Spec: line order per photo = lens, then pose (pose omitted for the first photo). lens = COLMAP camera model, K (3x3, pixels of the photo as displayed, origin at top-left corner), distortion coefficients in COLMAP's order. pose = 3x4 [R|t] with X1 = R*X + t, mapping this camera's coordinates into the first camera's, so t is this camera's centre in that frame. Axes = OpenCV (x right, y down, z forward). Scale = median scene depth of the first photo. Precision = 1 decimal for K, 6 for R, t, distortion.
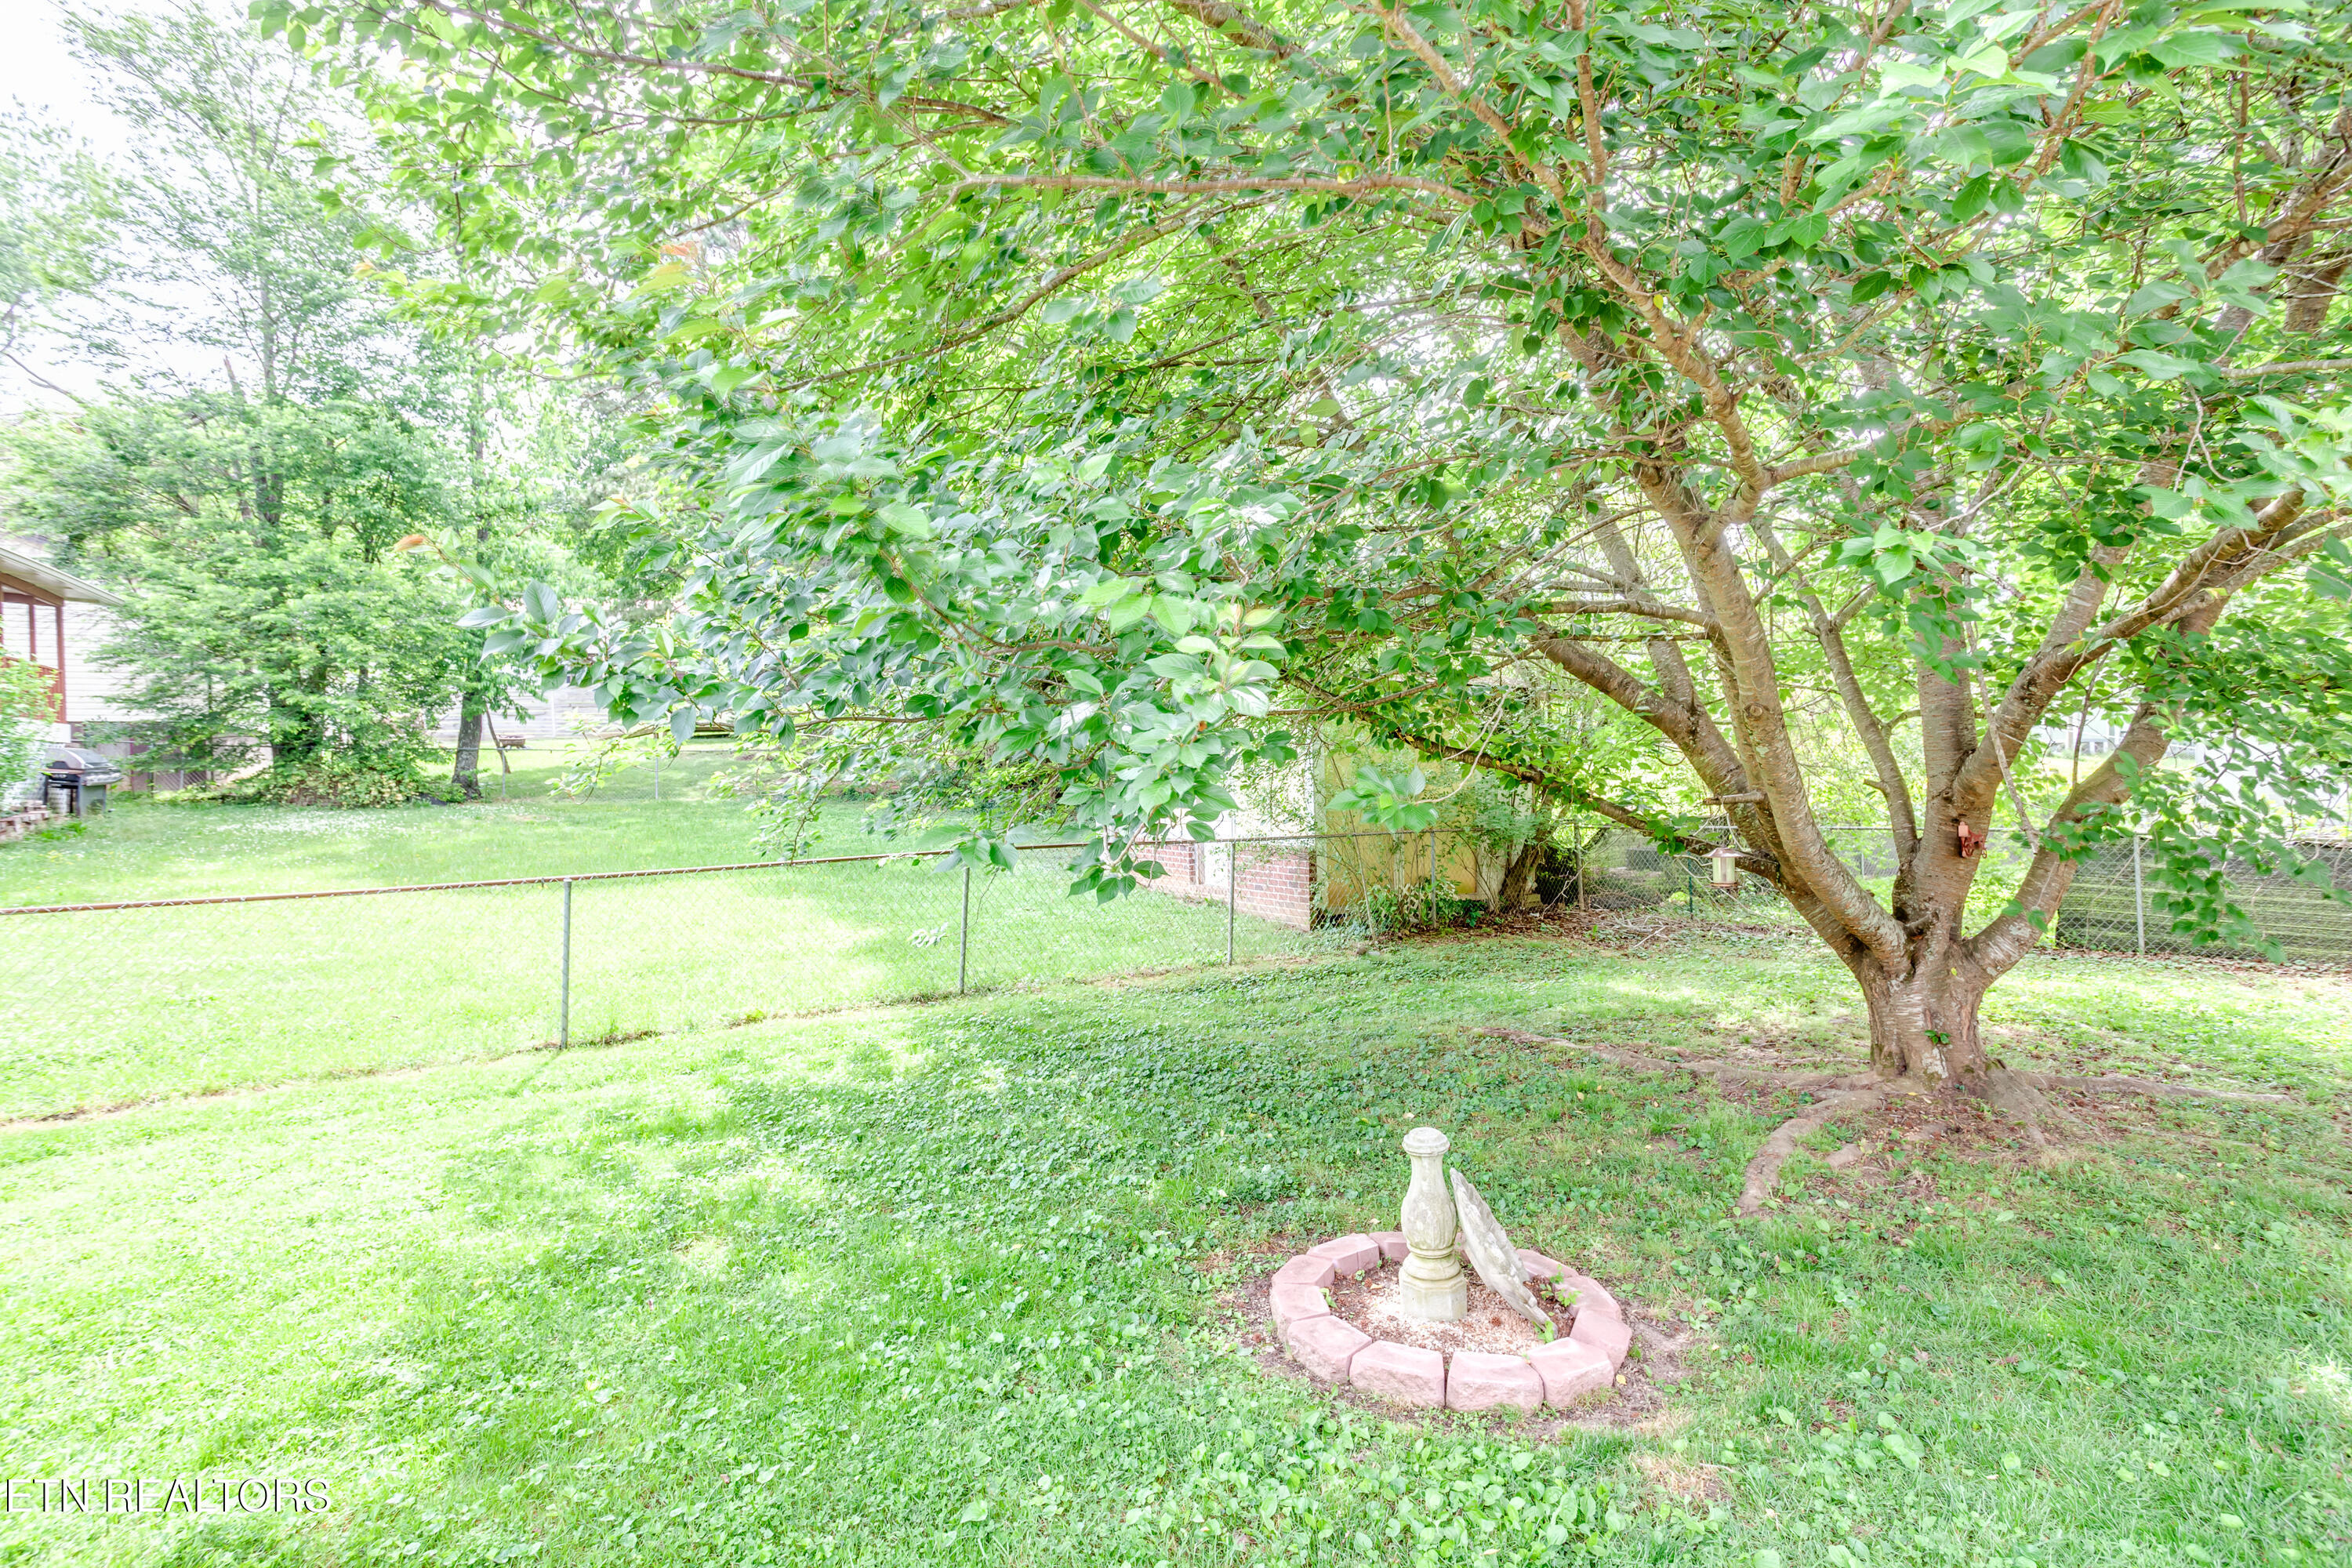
lens RADIAL K [[1170.2, 0, 1176.0], [0, 1170.2, 784.0], [0, 0, 1]] dist [0.015192, 0.000663]
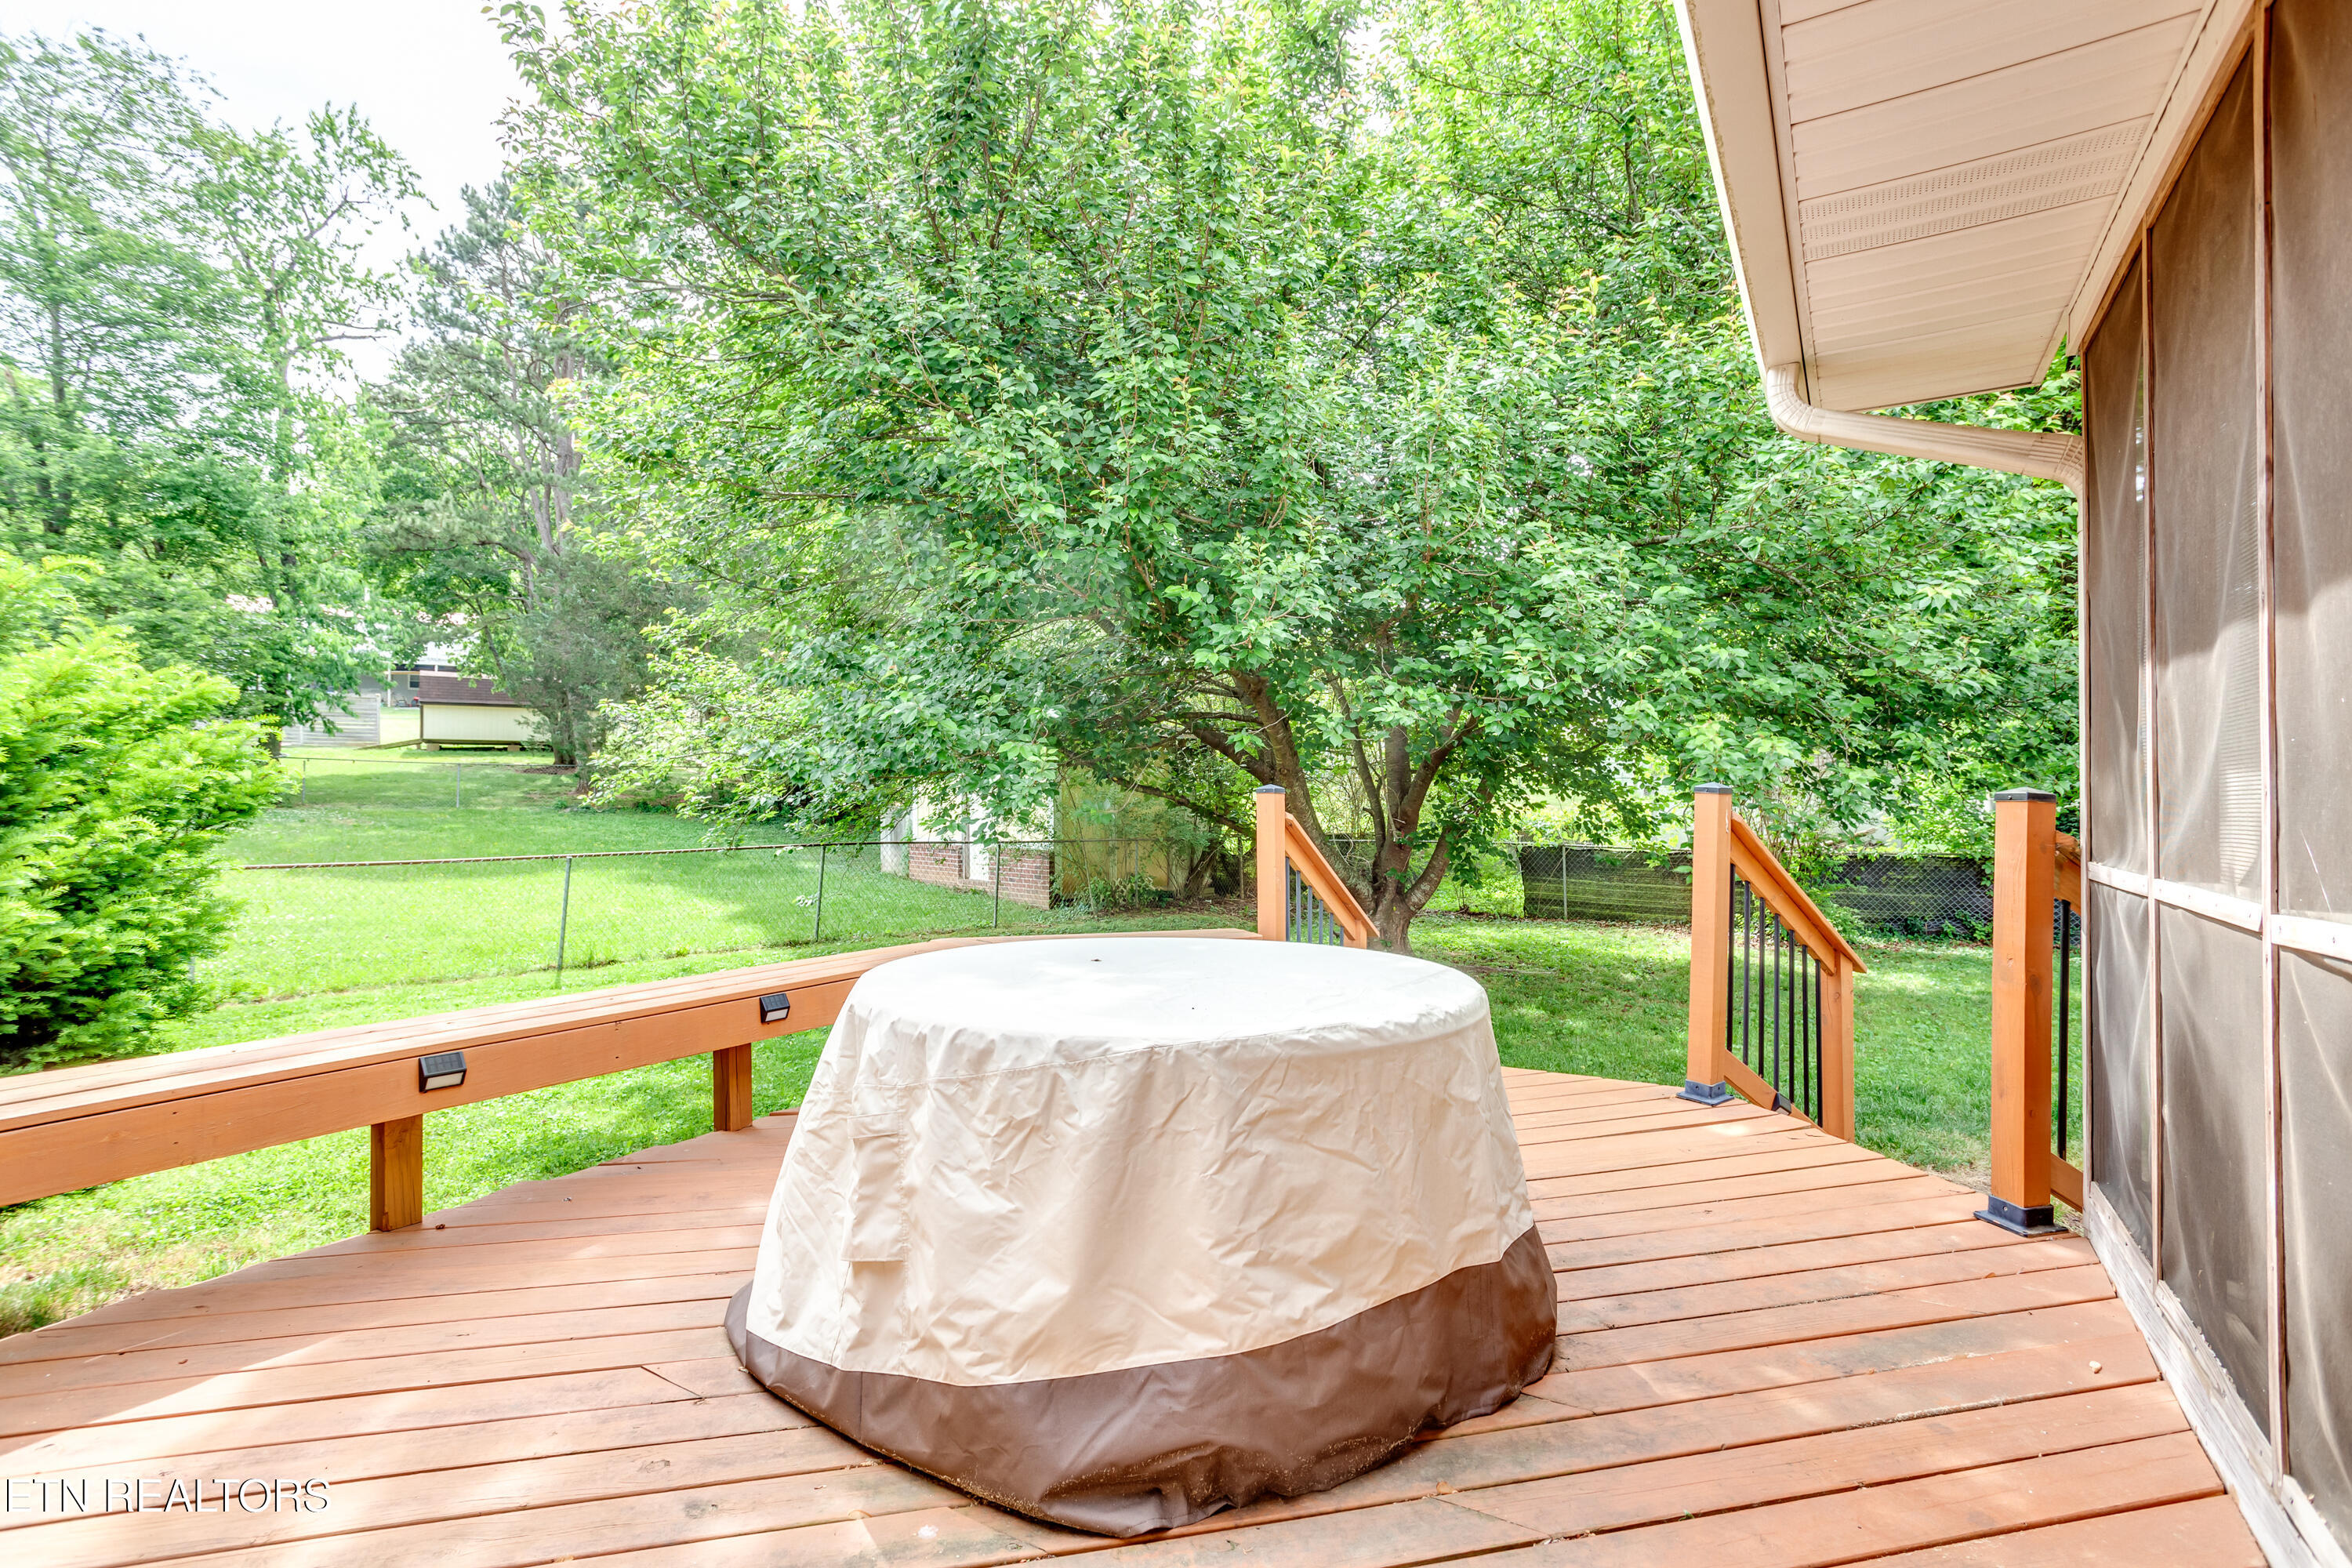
lens RADIAL K [[1139.0, 0, 1182.3], [0, 1139.0, 788.2], [0, 0, 1]] dist [-0.069236, 0.037096]
pose [[0.970861, 0.024209, 0.238417, -0.105770], [-0.020284, 0.999616, -0.018902, 0.005103], [-0.238783, 0.013515, 0.970979, -0.647823]]
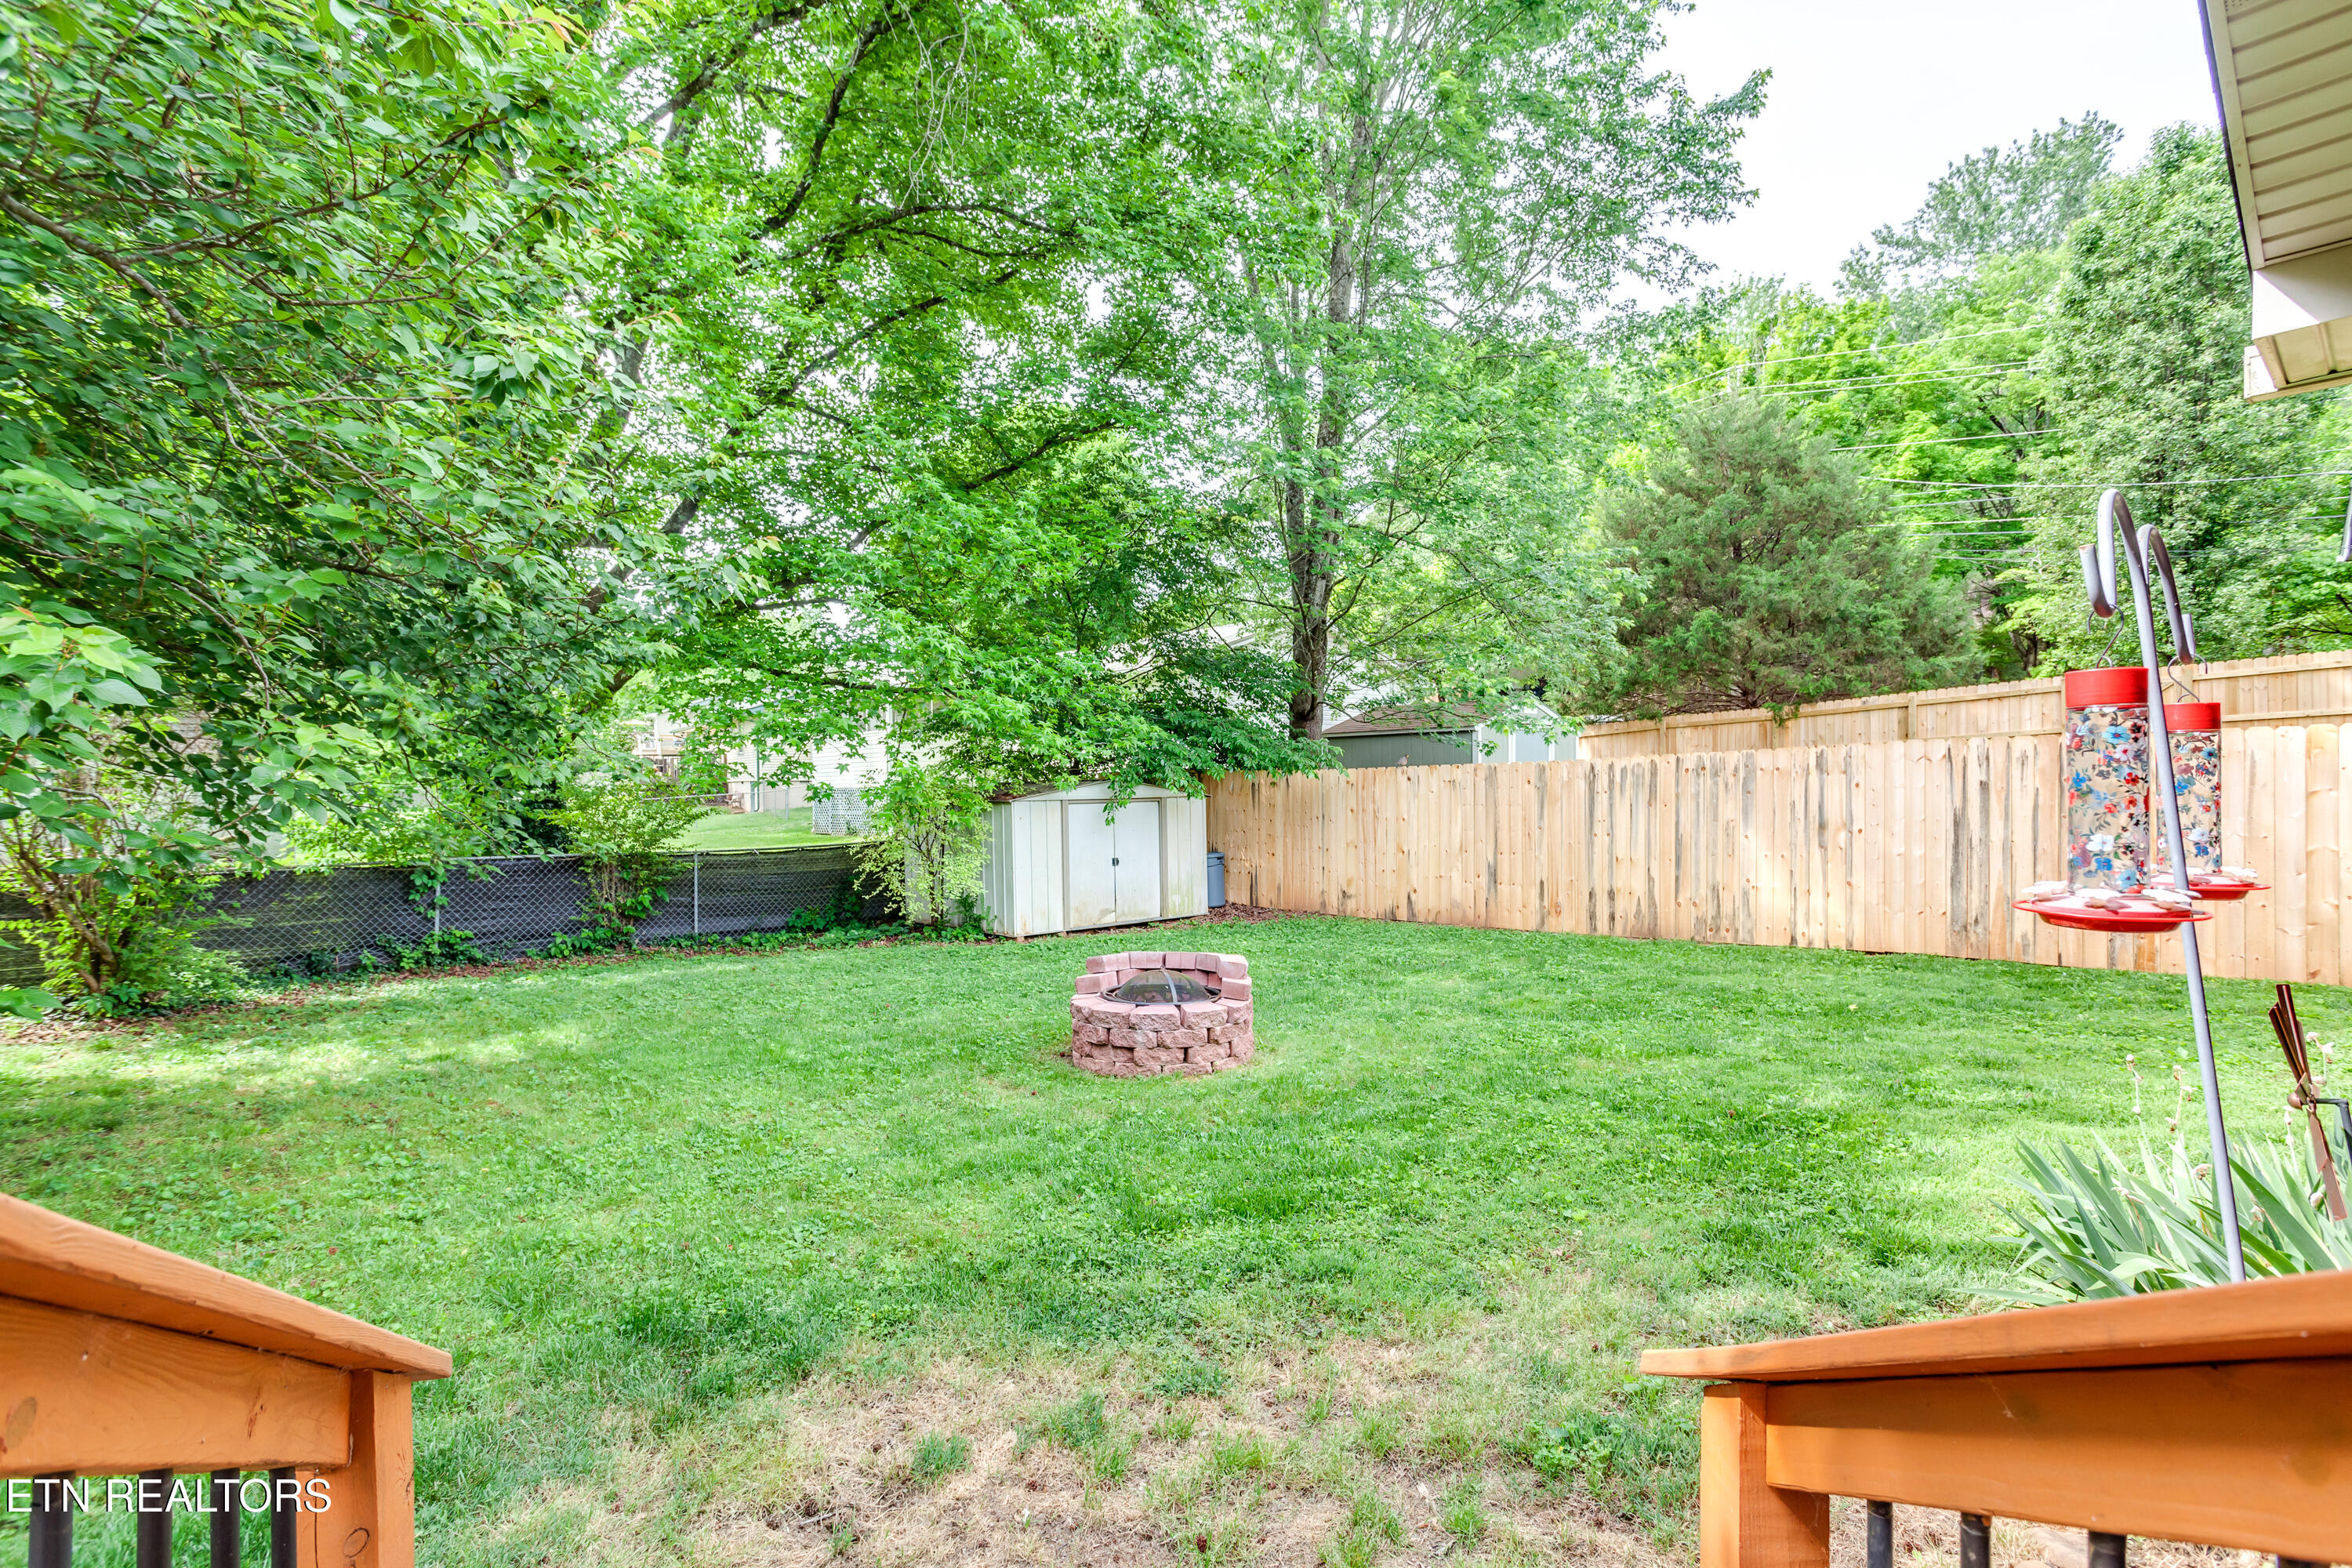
lens RADIAL K [[1139.0, 0, 1182.3], [0, 1139.0, 788.2], [0, 0, 1]] dist [-0.069236, 0.037096]
pose [[0.064984, 0.021751, 0.997649, 0.284425], [0.006440, 0.999732, -0.022216, -0.006791], [-0.997866, 0.007869, 0.064826, -0.224552]]
